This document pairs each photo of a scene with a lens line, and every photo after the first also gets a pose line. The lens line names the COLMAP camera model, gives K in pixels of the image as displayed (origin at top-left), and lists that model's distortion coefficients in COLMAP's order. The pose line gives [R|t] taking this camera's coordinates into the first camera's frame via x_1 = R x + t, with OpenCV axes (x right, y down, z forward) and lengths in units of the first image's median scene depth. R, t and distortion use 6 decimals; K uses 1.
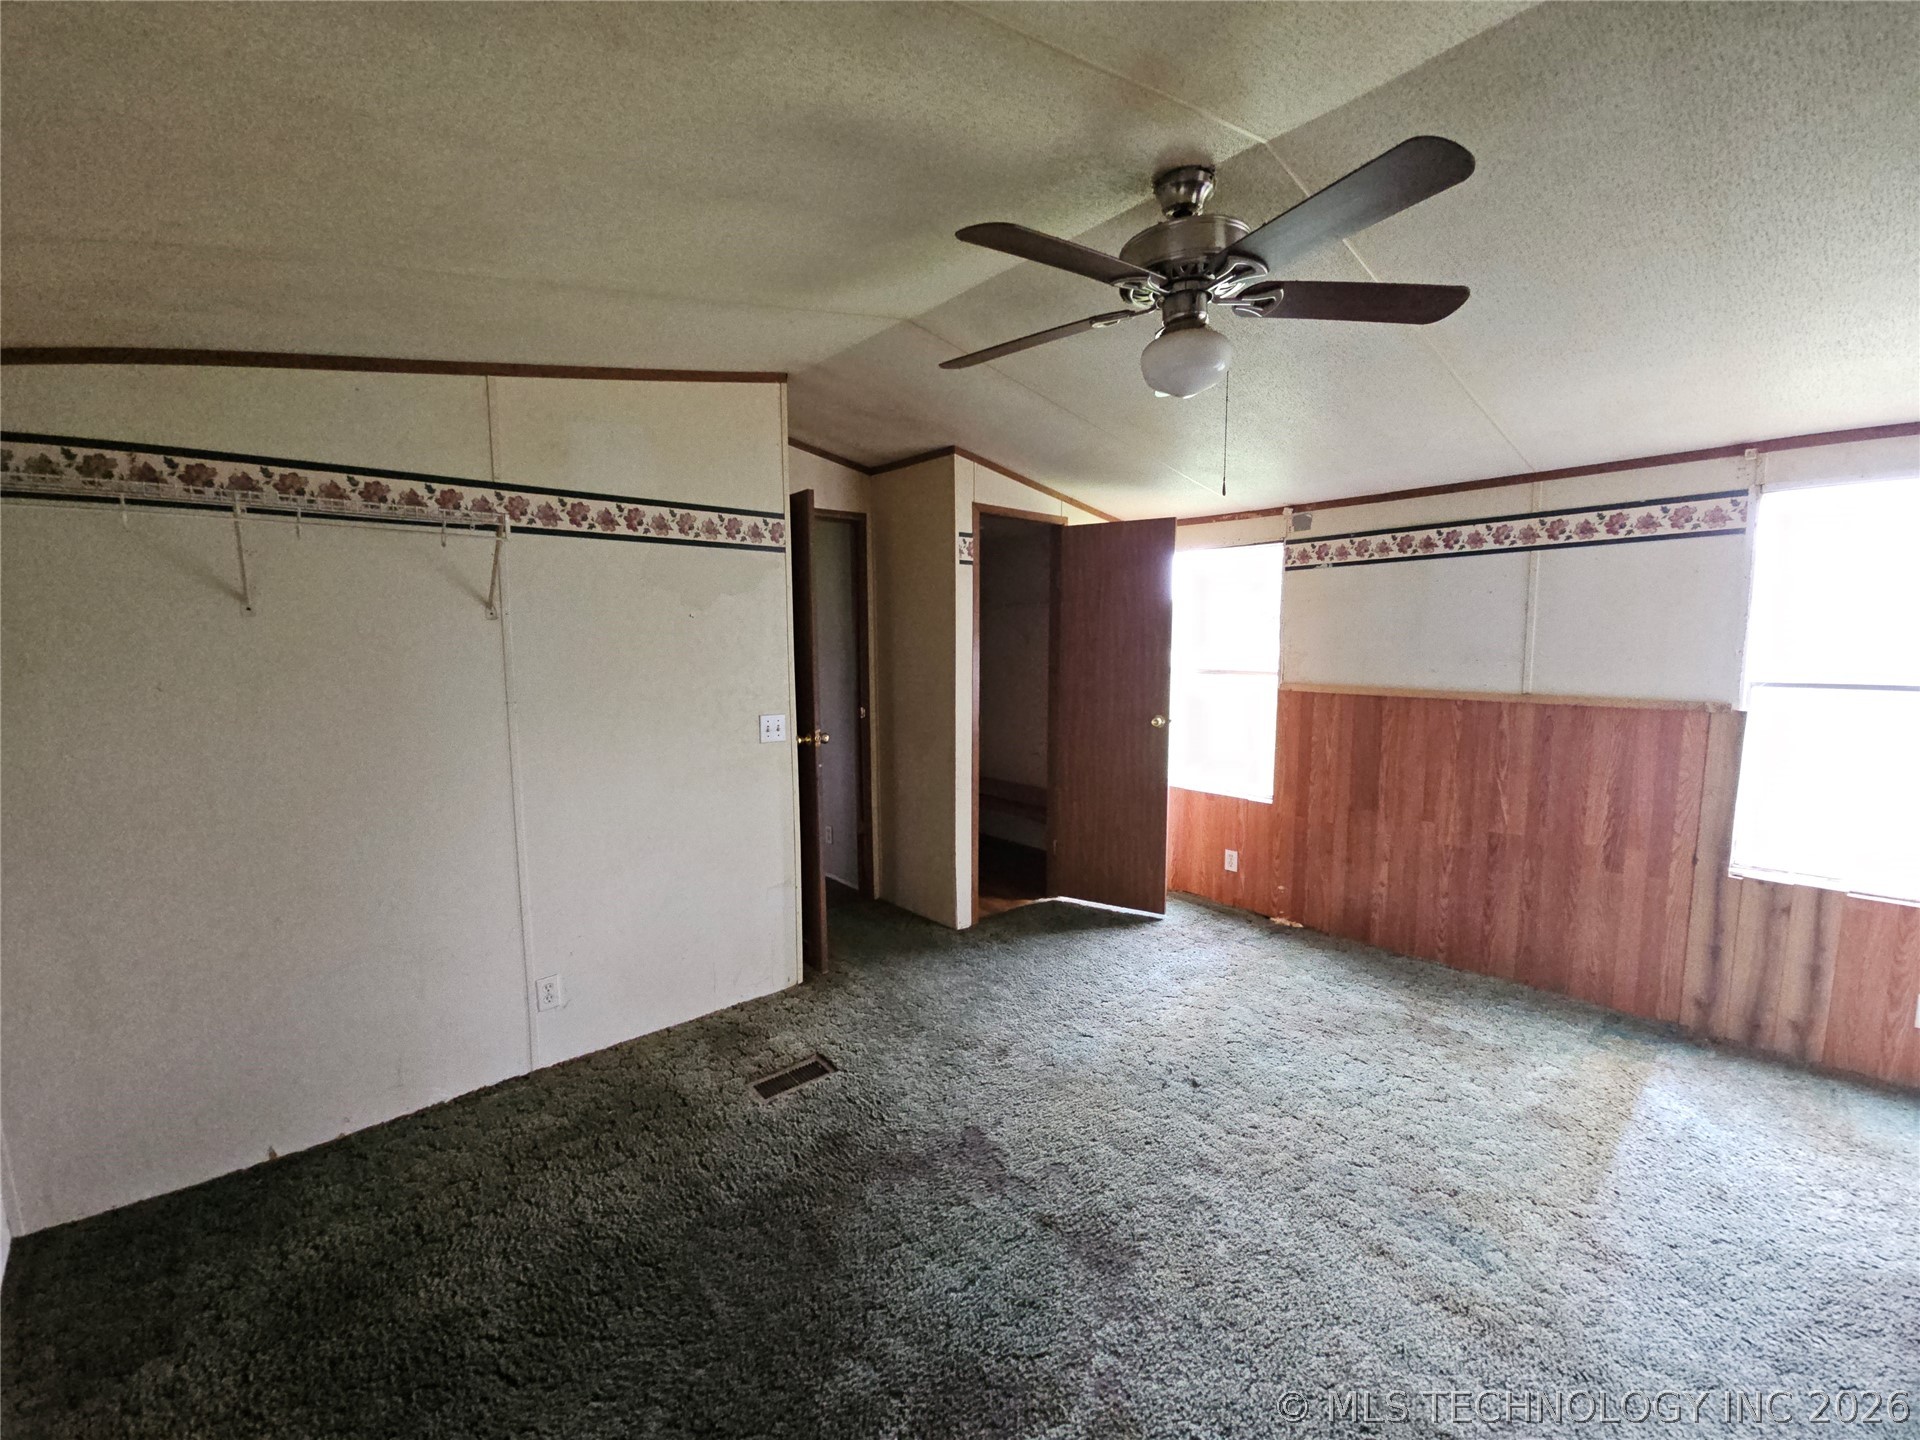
lens RADIAL K [[778.0, 0, 957.2], [0, 778.0, 720.5], [0, 0, 1]] dist [0.007071, -0.007201]
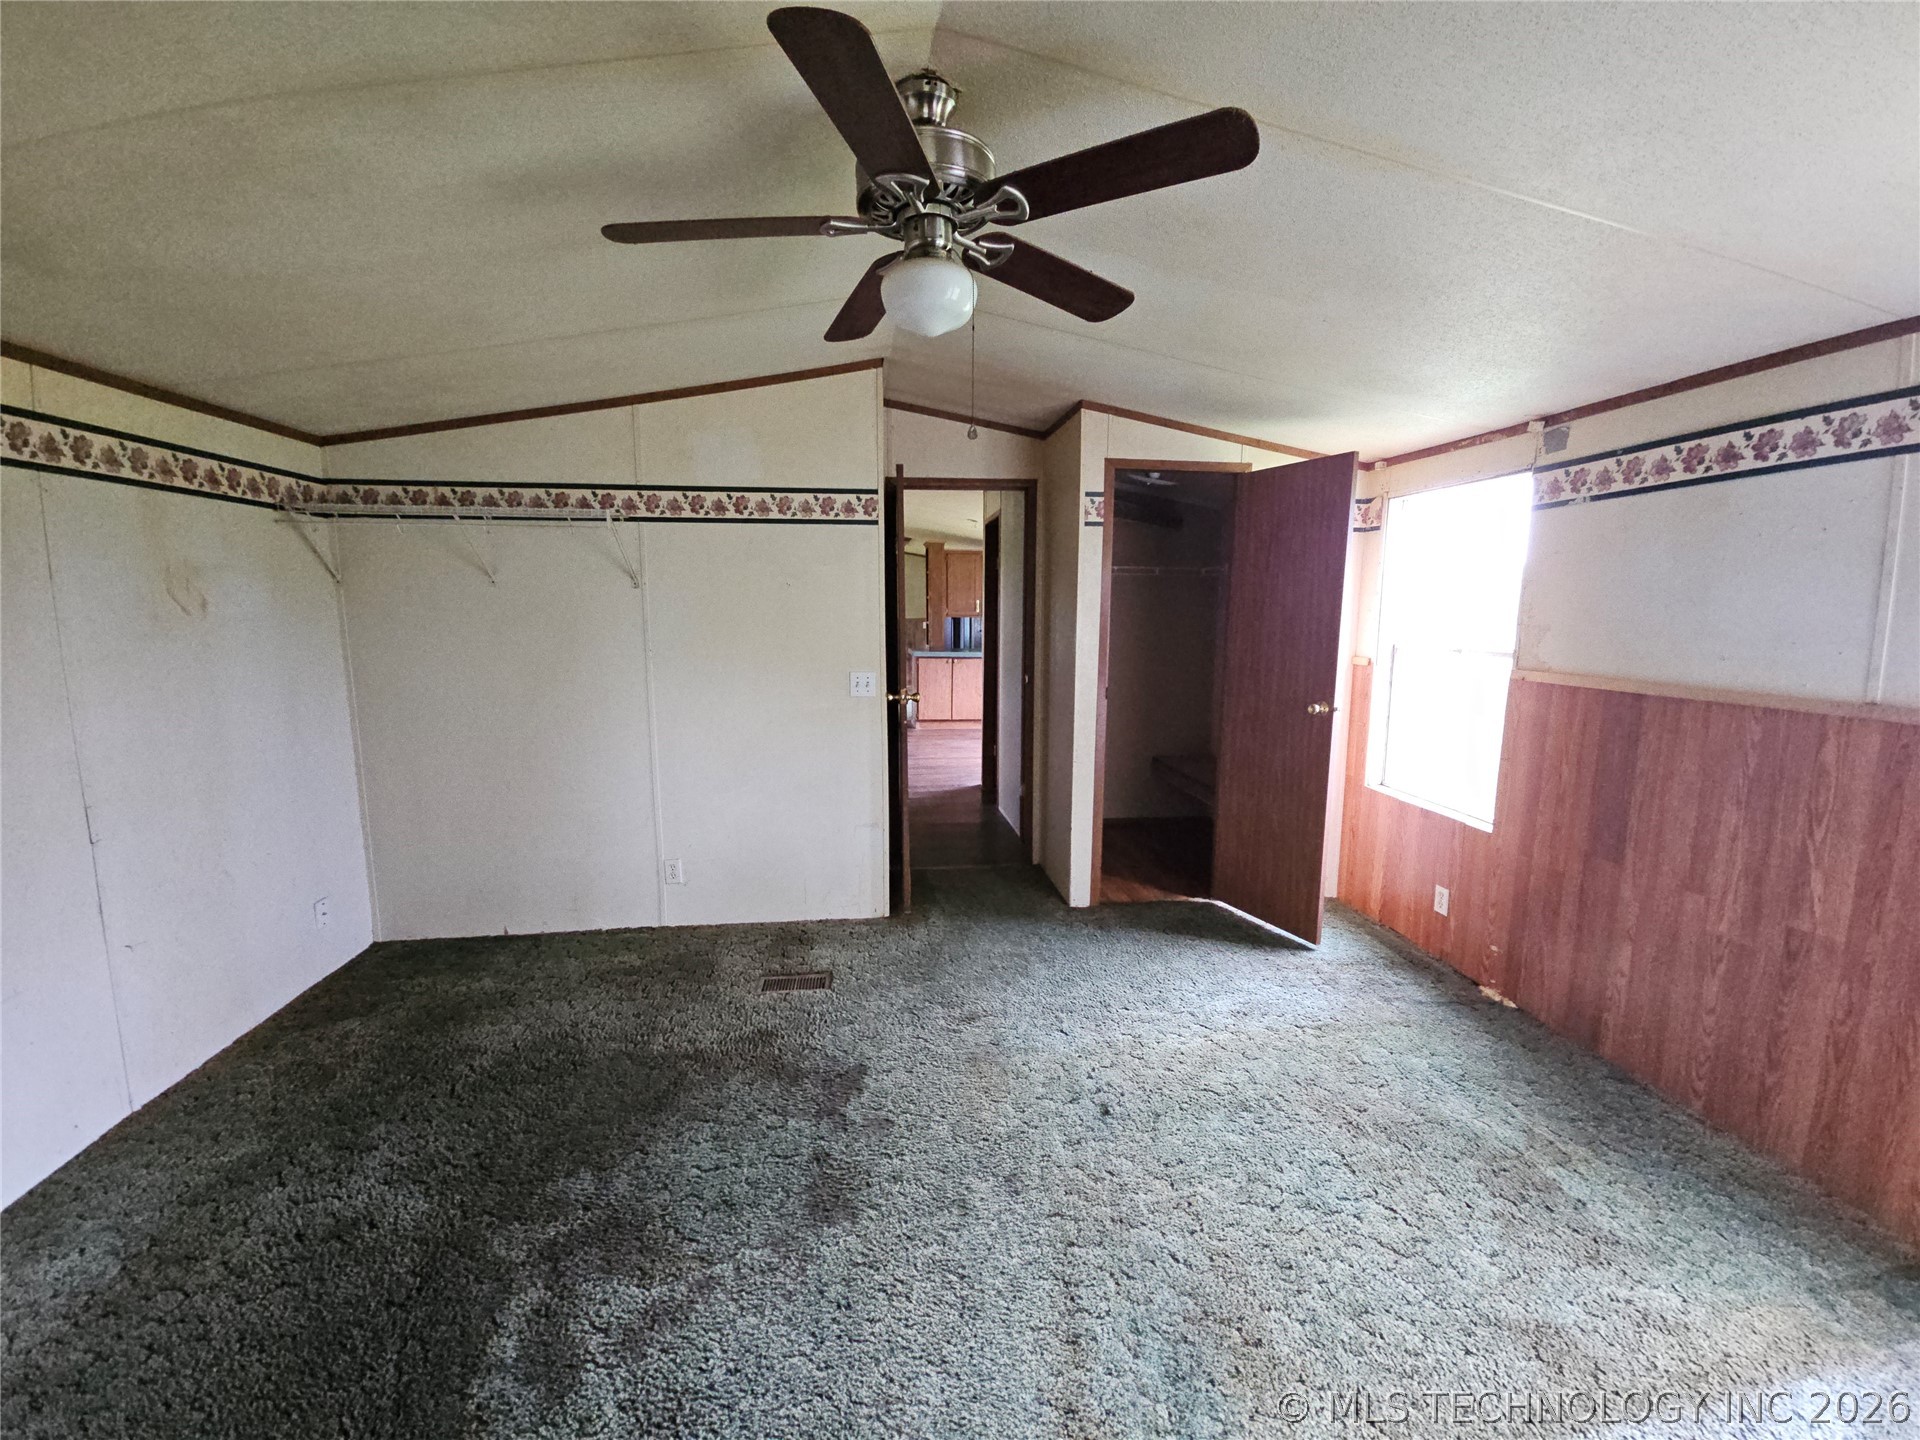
lens RADIAL K [[778.0, 0, 955.0], [0, 778.0, 719.8], [0, 0, 1]] dist [0.007071, -0.007201]
pose [[0.829184, 0.084997, -0.552476, 0.490690], [-0.064704, 0.996322, 0.056170, -0.010476], [0.555218, -0.010828, 0.831634, 0.142168]]
